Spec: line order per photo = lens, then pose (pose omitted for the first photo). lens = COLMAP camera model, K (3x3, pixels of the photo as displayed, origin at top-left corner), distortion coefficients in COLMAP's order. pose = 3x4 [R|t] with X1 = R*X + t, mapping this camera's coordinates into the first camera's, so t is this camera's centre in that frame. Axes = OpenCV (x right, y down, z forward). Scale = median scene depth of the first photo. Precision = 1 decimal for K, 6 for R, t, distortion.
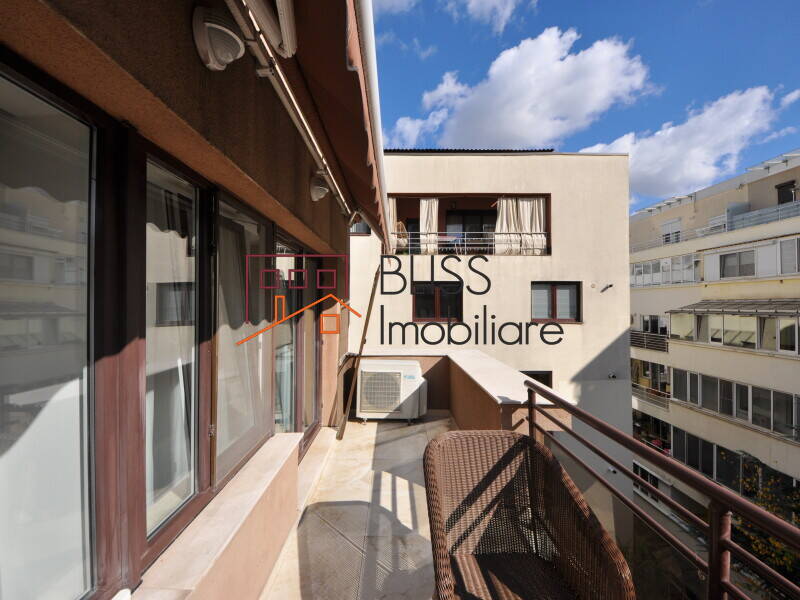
lens RADIAL K [[322.5, 0, 400.0], [0, 322.5, 300.0], [0, 0, 1]] dist [-0.000056, -0.000009]
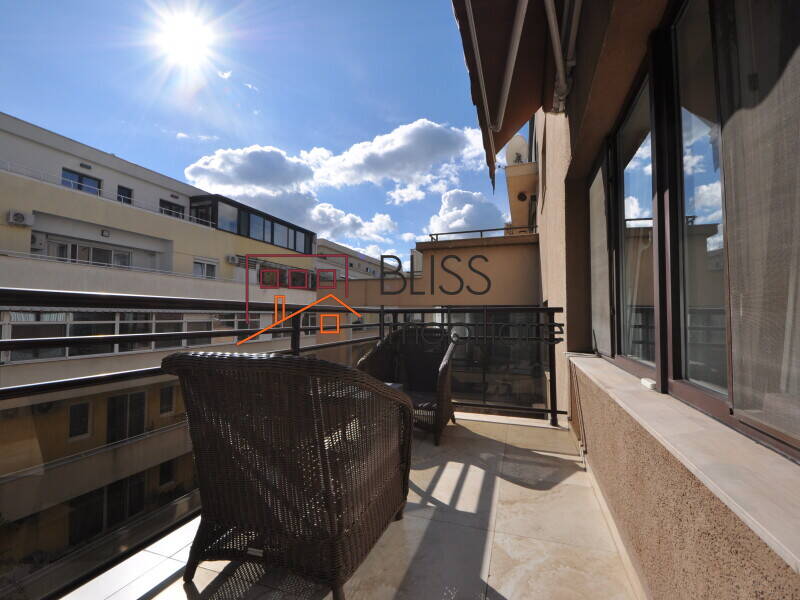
lens RADIAL K [[322.5, 0, 400.0], [0, 322.5, 300.0], [0, 0, 1]] dist [-0.000056, -0.000009]
pose [[-0.920290, 0.021674, 0.390637, -0.166828], [-0.000966, 0.998335, -0.057666, 0.220121], [-0.391236, -0.053447, -0.918737, 1.599198]]
